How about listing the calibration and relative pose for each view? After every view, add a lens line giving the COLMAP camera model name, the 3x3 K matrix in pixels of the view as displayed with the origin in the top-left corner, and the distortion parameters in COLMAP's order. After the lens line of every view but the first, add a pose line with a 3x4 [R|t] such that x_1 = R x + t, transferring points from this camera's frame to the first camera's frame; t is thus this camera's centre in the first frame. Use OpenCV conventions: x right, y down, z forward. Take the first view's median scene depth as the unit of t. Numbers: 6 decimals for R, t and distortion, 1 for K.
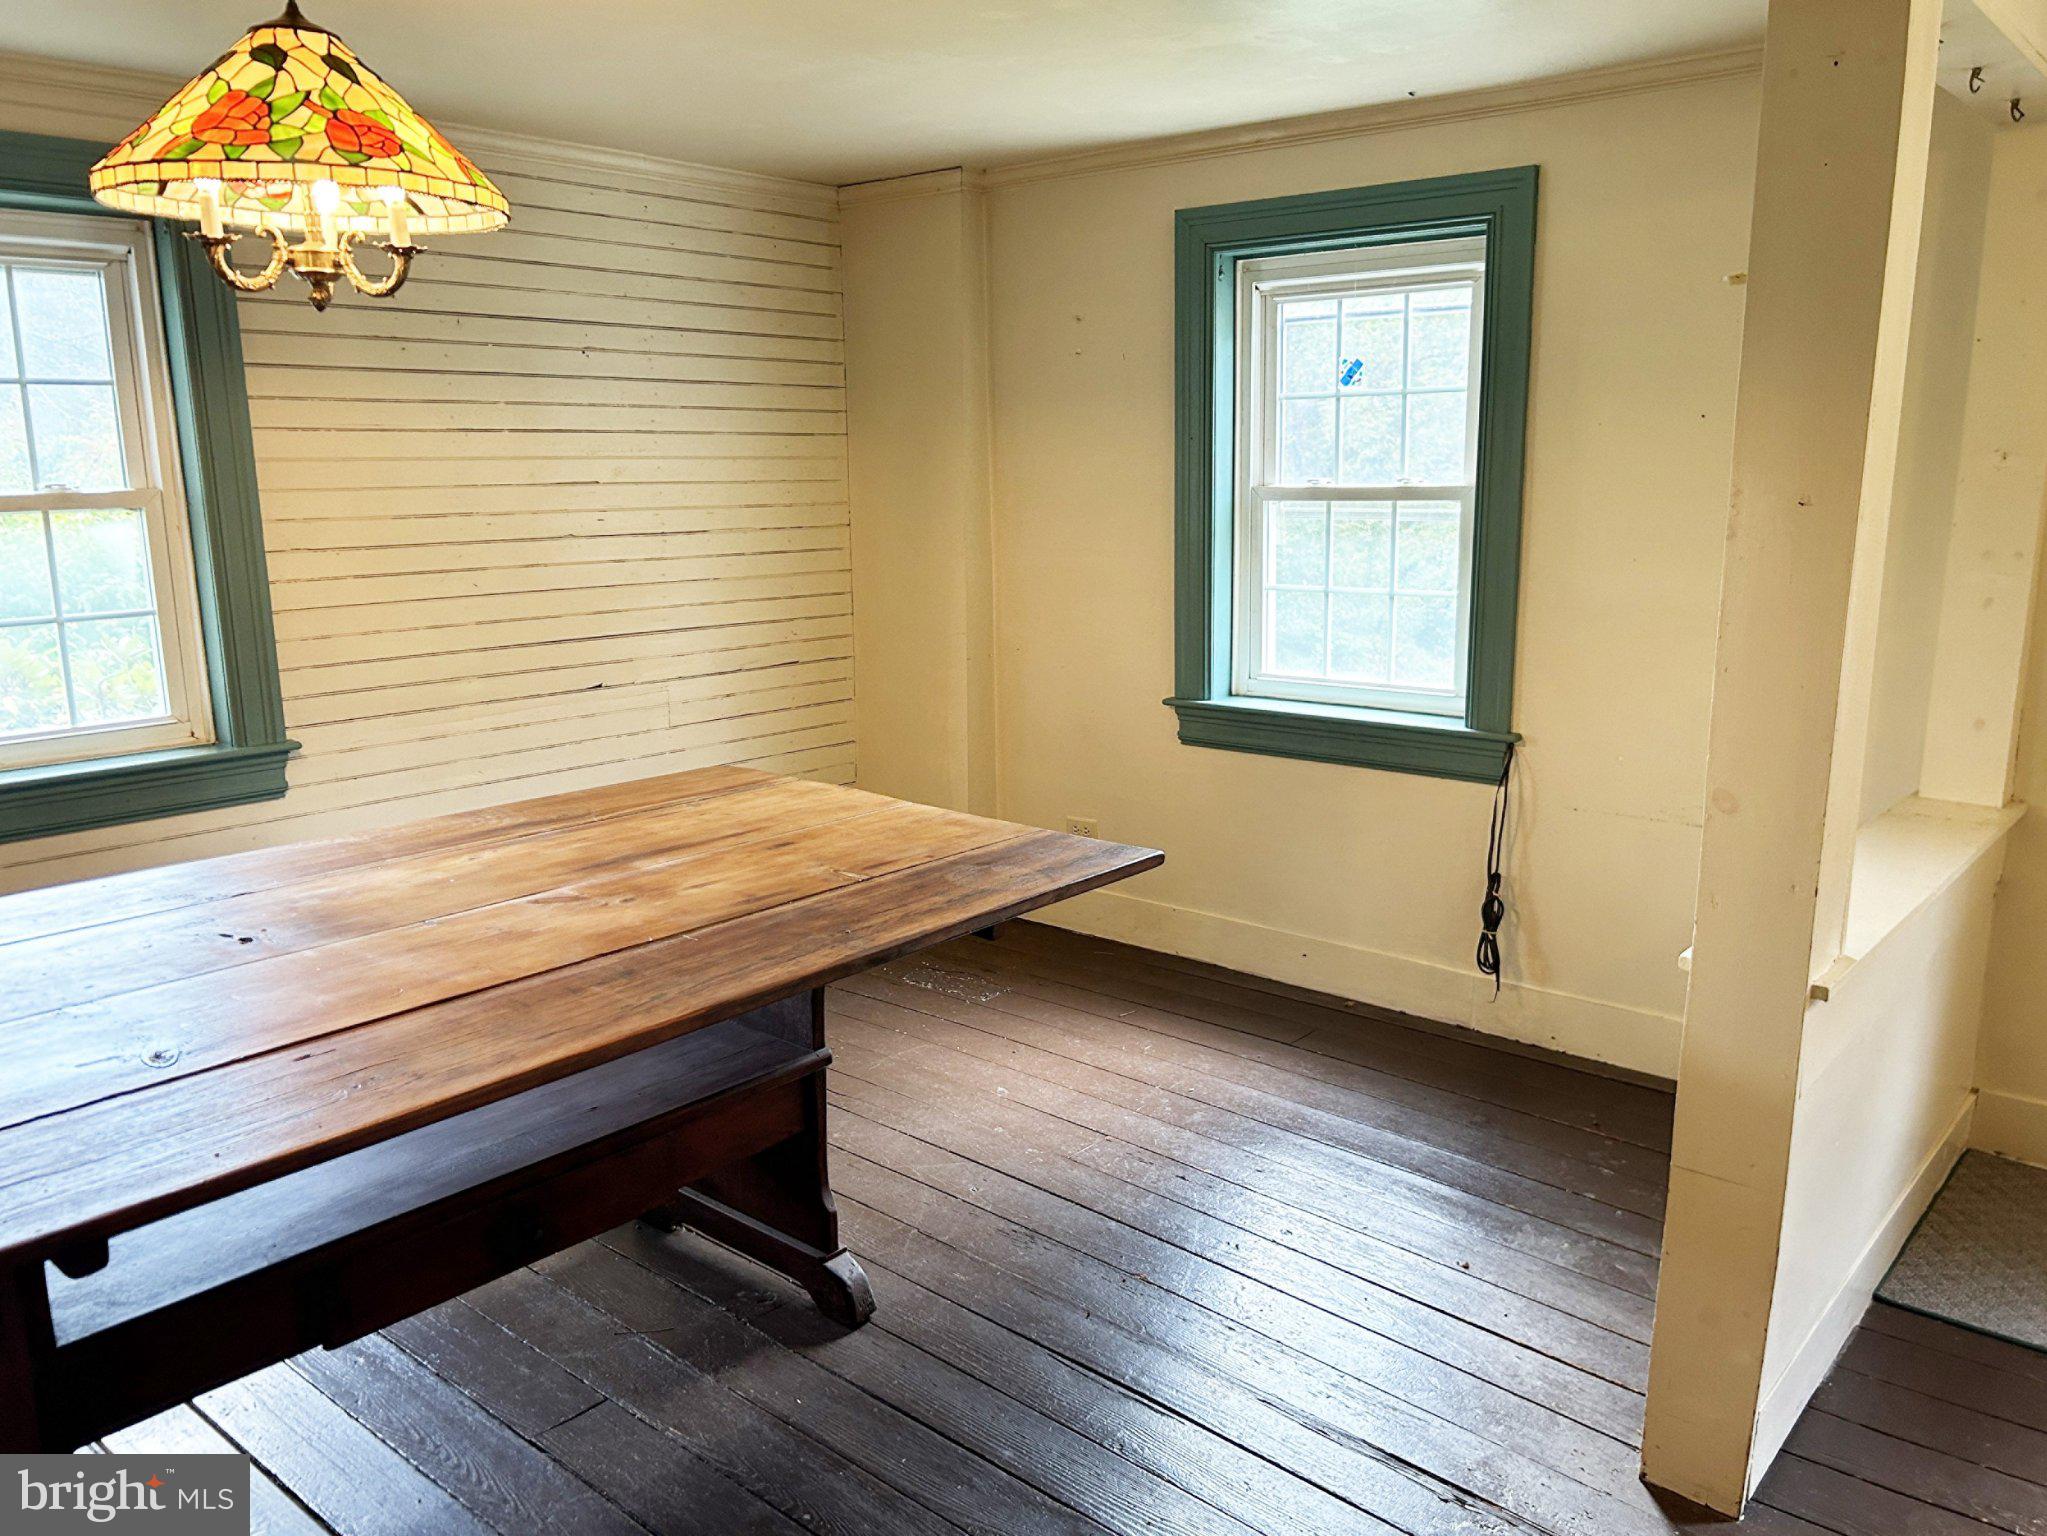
lens RADIAL K [[1555.1, 0, 1021.9], [0, 1555.1, 775.5], [0, 0, 1]] dist [0.045382, -0.050193]
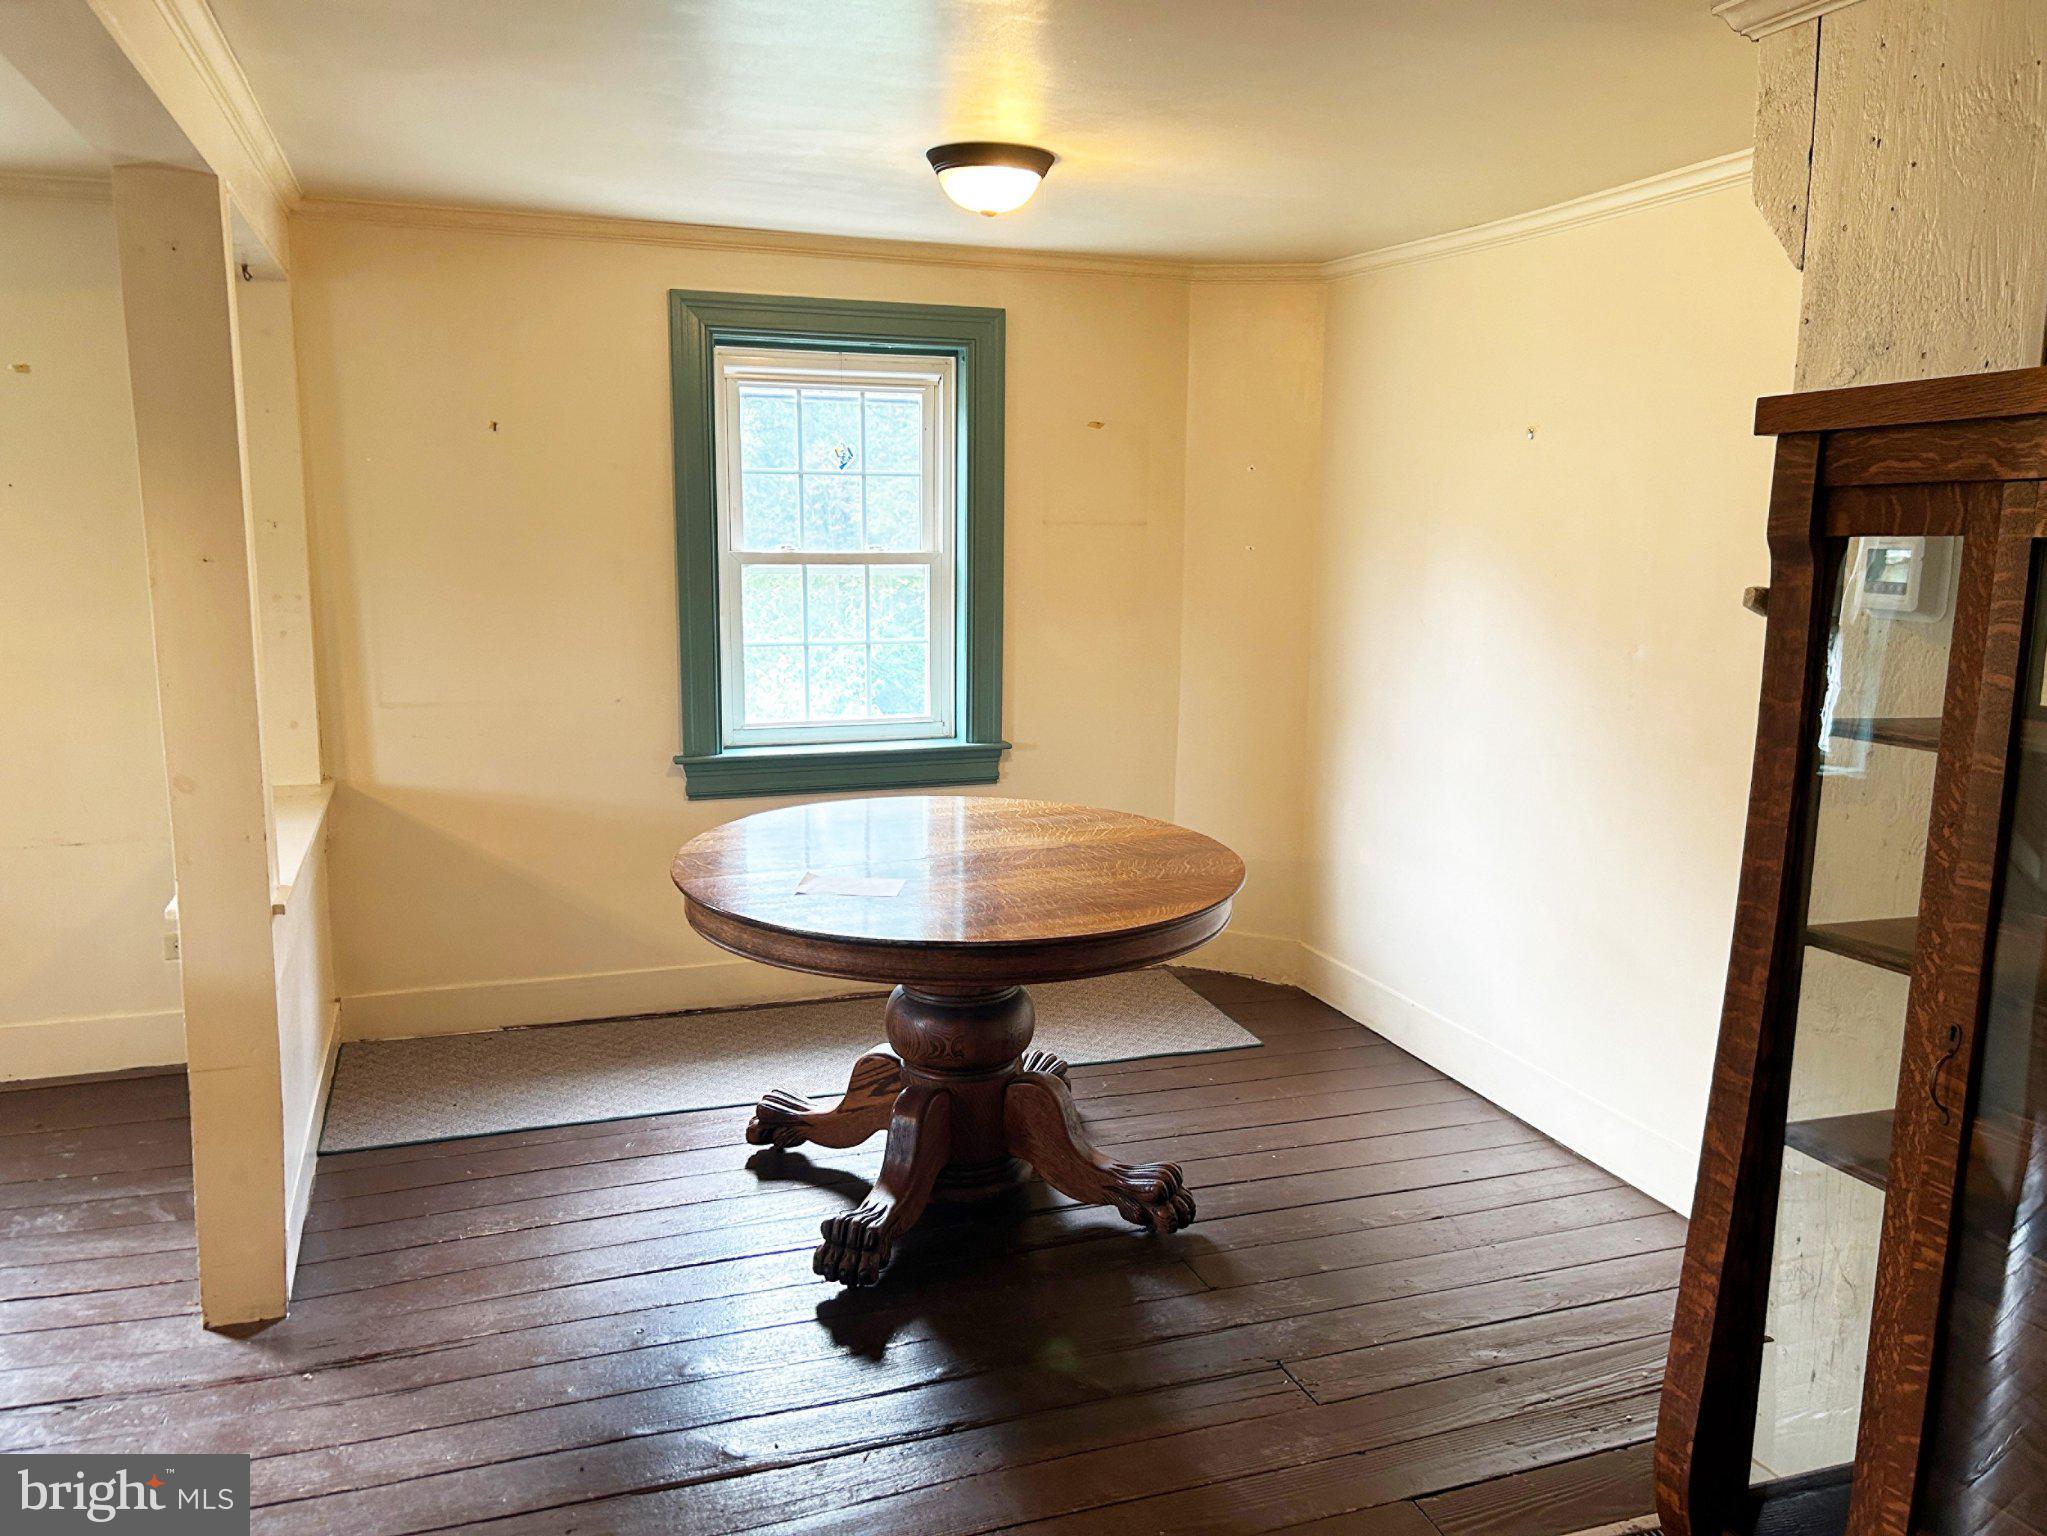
lens RADIAL K [[1555.1, 0, 1036.1], [0, 1555.1, 768.5], [0, 0, 1]] dist [0.045382, -0.050193]
pose [[0.476392, -0.127737, 0.869905, -0.252403], [0.163905, 0.984949, 0.054870, 0.034469], [-0.863821, 0.116442, 0.490158, -0.190509]]
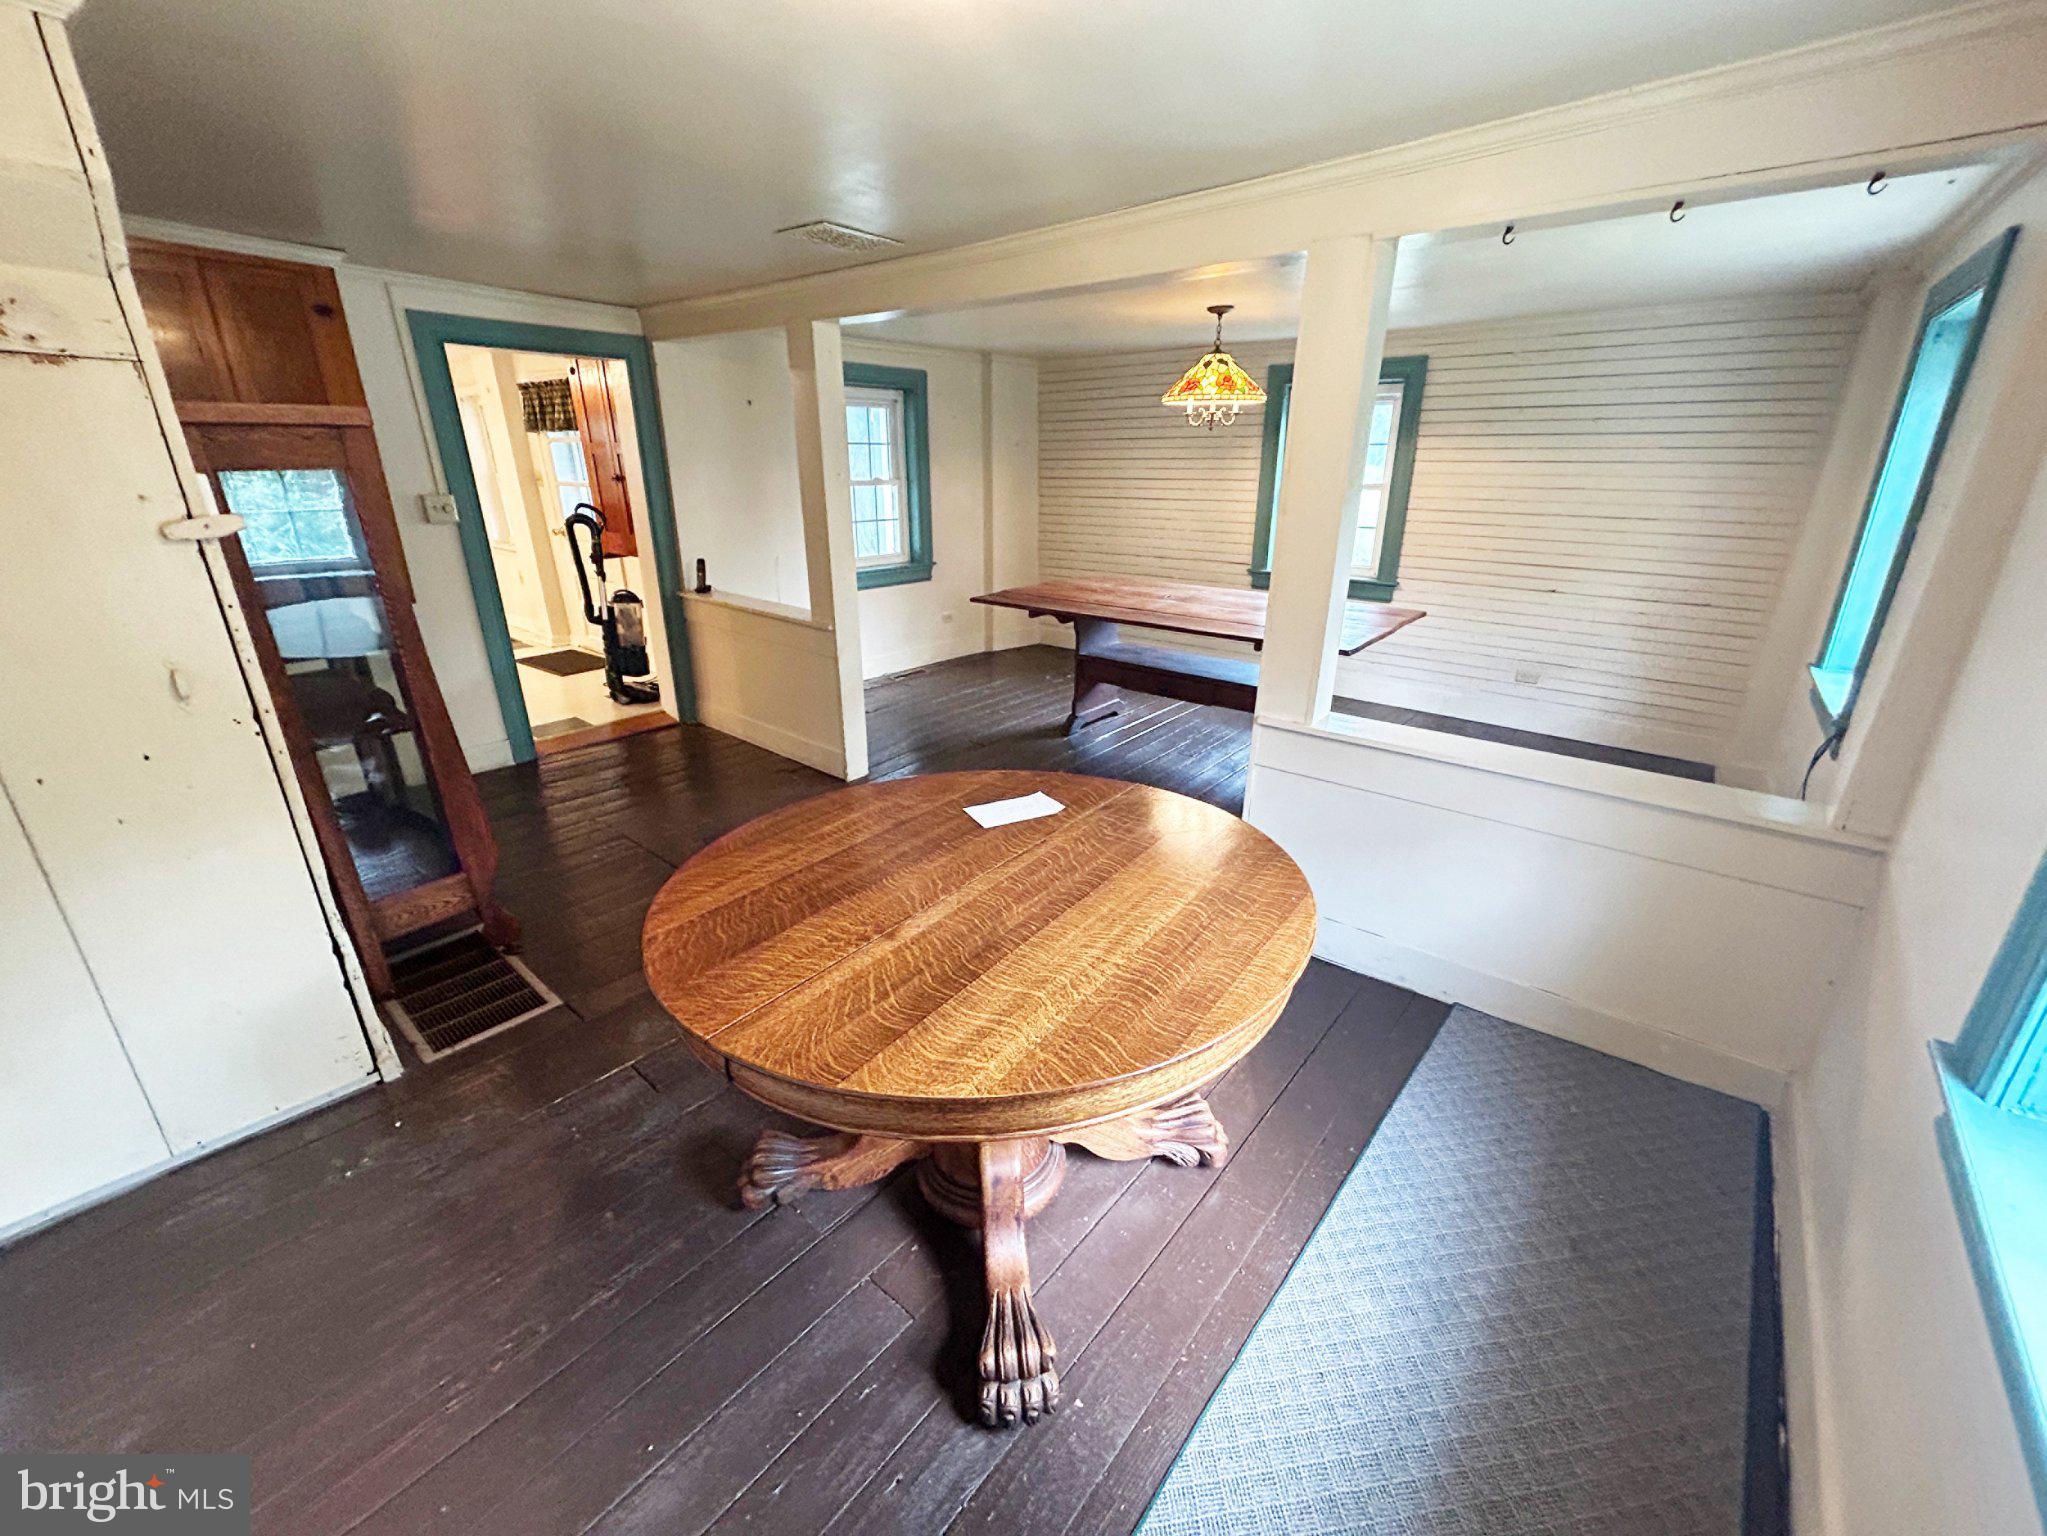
lens RADIAL K [[829.5, 0, 1024.3], [0, 829.5, 761.3], [0, 0, 1]] dist [-0.008135, 0.001900]
pose [[0.021574, 0.358765, -0.933179, 1.758990], [-0.196544, 0.916703, 0.347887, -0.202336], [0.980258, 0.175906, 0.090290, 0.570647]]
